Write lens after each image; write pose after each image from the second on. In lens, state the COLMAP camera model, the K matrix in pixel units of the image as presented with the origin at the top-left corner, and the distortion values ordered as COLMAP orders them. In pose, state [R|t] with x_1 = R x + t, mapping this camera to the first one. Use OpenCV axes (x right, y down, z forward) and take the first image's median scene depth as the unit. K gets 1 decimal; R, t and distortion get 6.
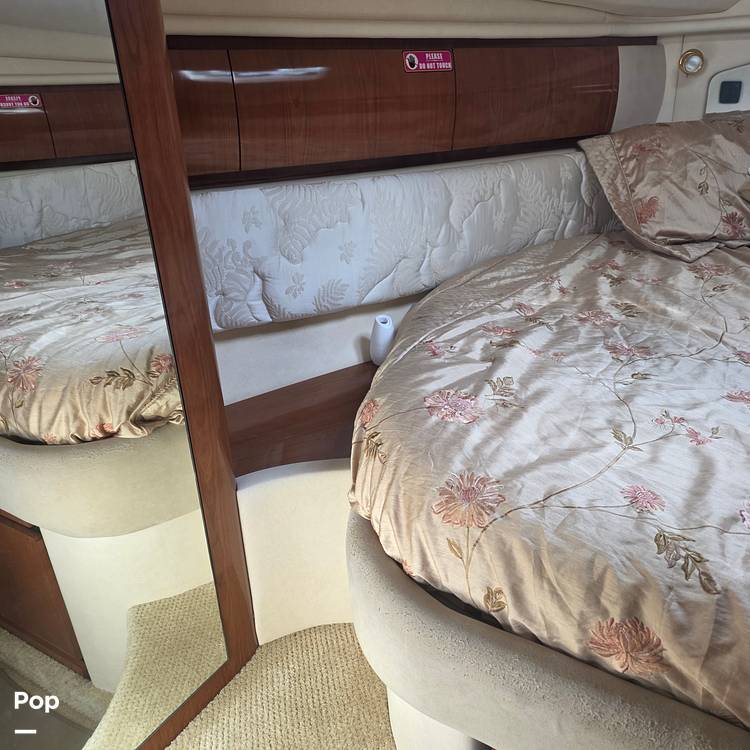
lens RADIAL K [[649.9, 0, 375.5], [0, 649.9, 383.4], [0, 0, 1]] dist [0.072124, -0.070203]
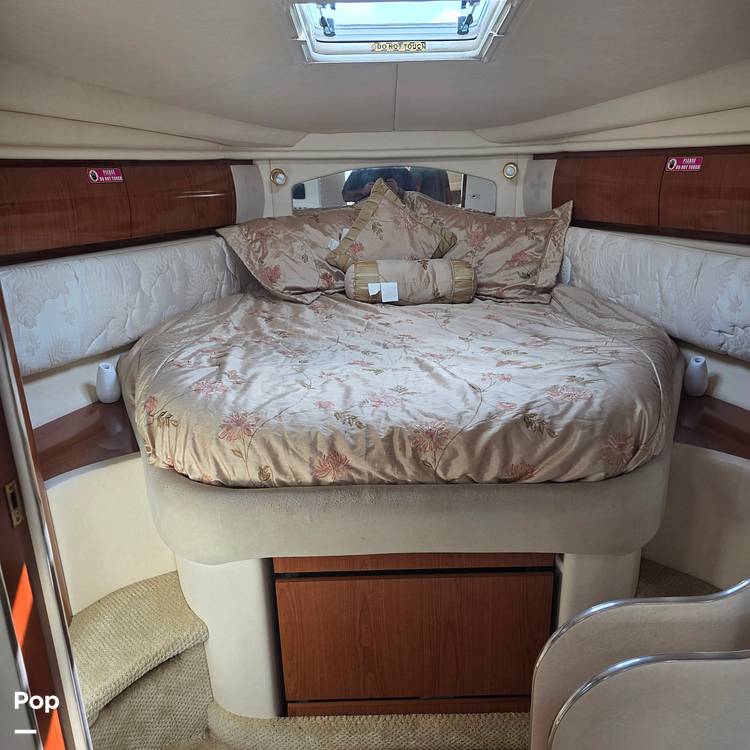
lens RADIAL K [[650.7, 0, 357.9], [0, 650.7, 374.0], [0, 0, 1]] dist [0.072768, -0.117351]
pose [[0.850211, -0.137313, 0.508219, -0.243792], [0.202841, 0.976292, -0.075558, 0.125123], [-0.485796, 0.167328, 0.857907, -0.372119]]
